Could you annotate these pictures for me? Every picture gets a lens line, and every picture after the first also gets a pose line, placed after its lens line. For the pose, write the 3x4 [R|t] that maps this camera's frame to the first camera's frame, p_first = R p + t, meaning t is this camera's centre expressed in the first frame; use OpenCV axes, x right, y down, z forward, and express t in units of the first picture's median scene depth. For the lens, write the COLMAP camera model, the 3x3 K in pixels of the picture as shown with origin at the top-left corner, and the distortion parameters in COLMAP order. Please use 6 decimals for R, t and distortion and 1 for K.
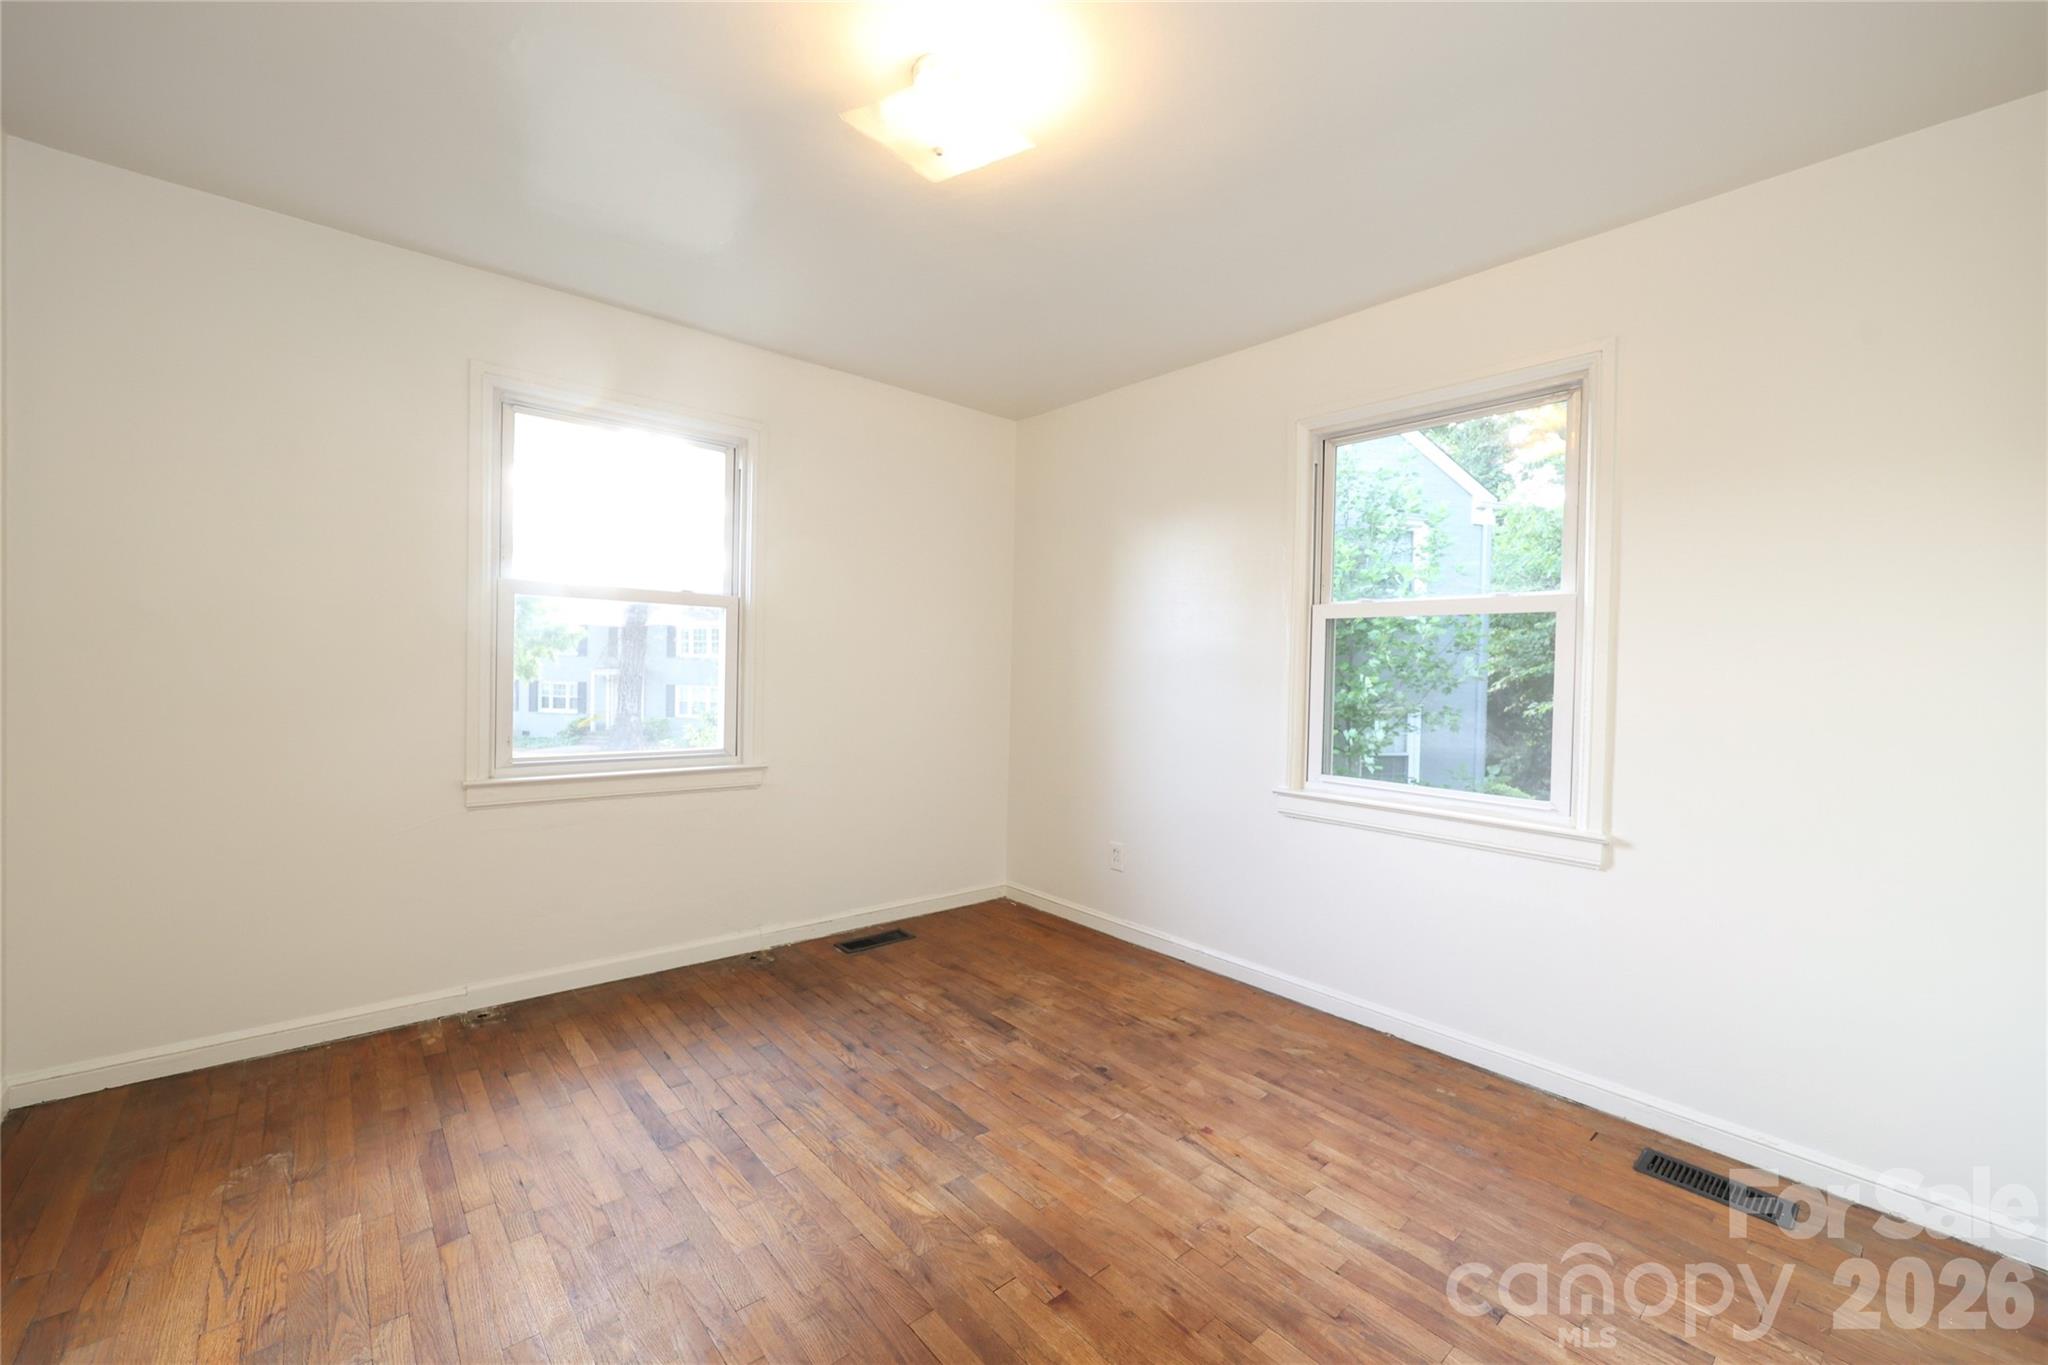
lens RADIAL K [[836.7, 0, 1026.6], [0, 836.7, 678.3], [0, 0, 1]] dist [-0.000238, 0.000199]
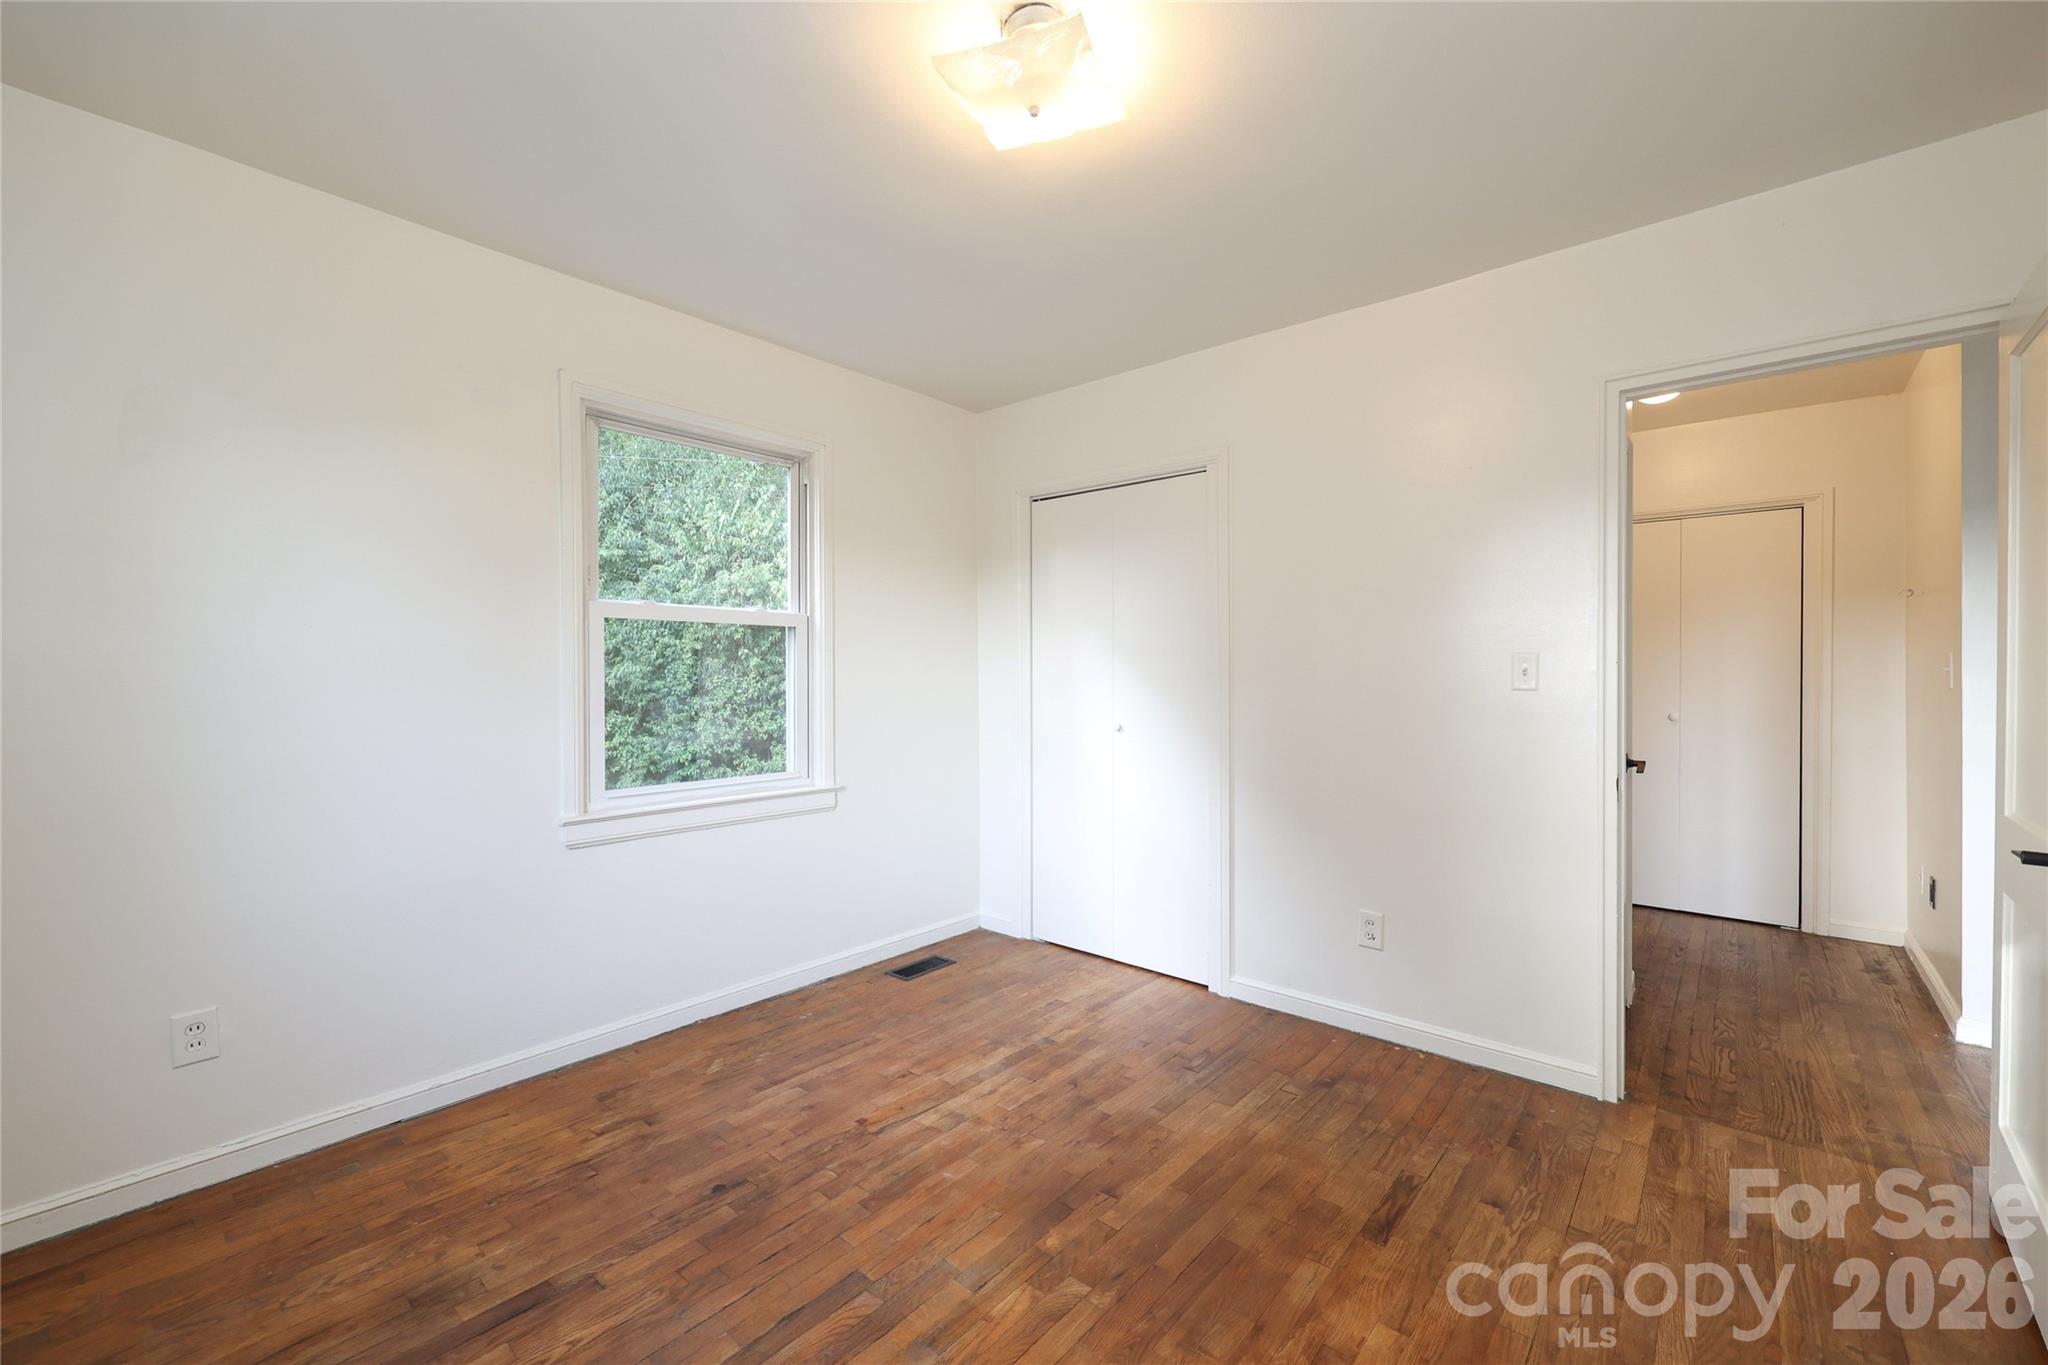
lens RADIAL K [[836.7, 0, 1026.6], [0, 836.7, 678.3], [0, 0, 1]] dist [-0.000238, 0.000199]
pose [[-0.153392, -0.029389, 0.987728, -0.766704], [0.013135, 0.999409, 0.031776, -0.036662], [-0.988078, 0.017848, -0.152915, 0.878625]]
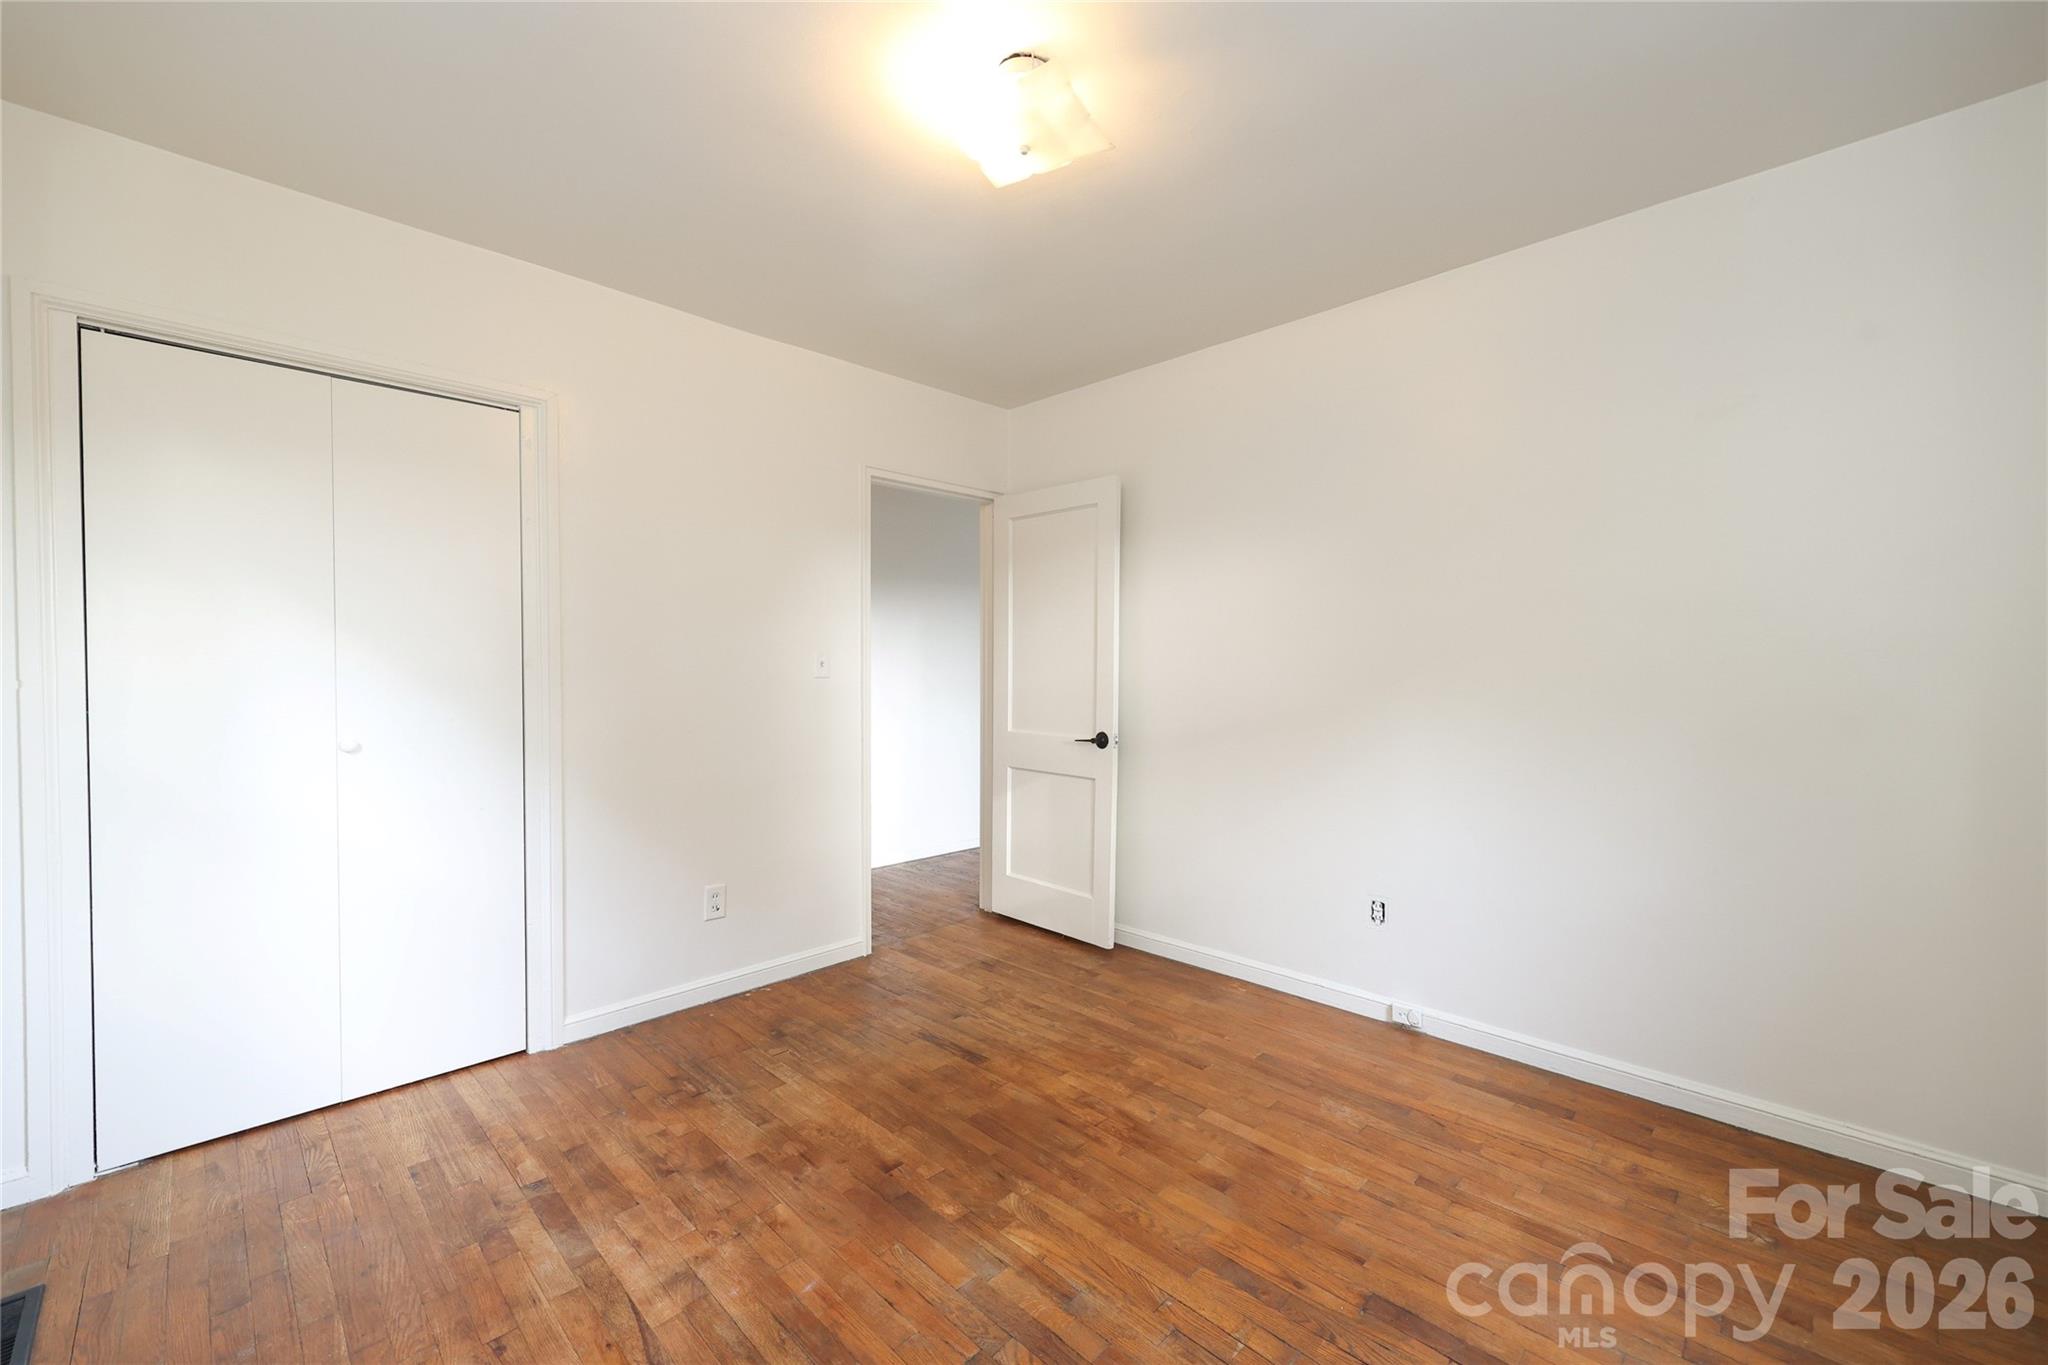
lens RADIAL K [[814.2, 0, 1024.0], [0, 814.2, 682.5], [0, 0, 1]] dist [0.000348, 0.000013]
pose [[-0.996455, -0.021166, -0.081424, -0.029193], [-0.023920, 0.999169, 0.032994, -0.024966], [0.080658, 0.034825, -0.996133, 1.503956]]
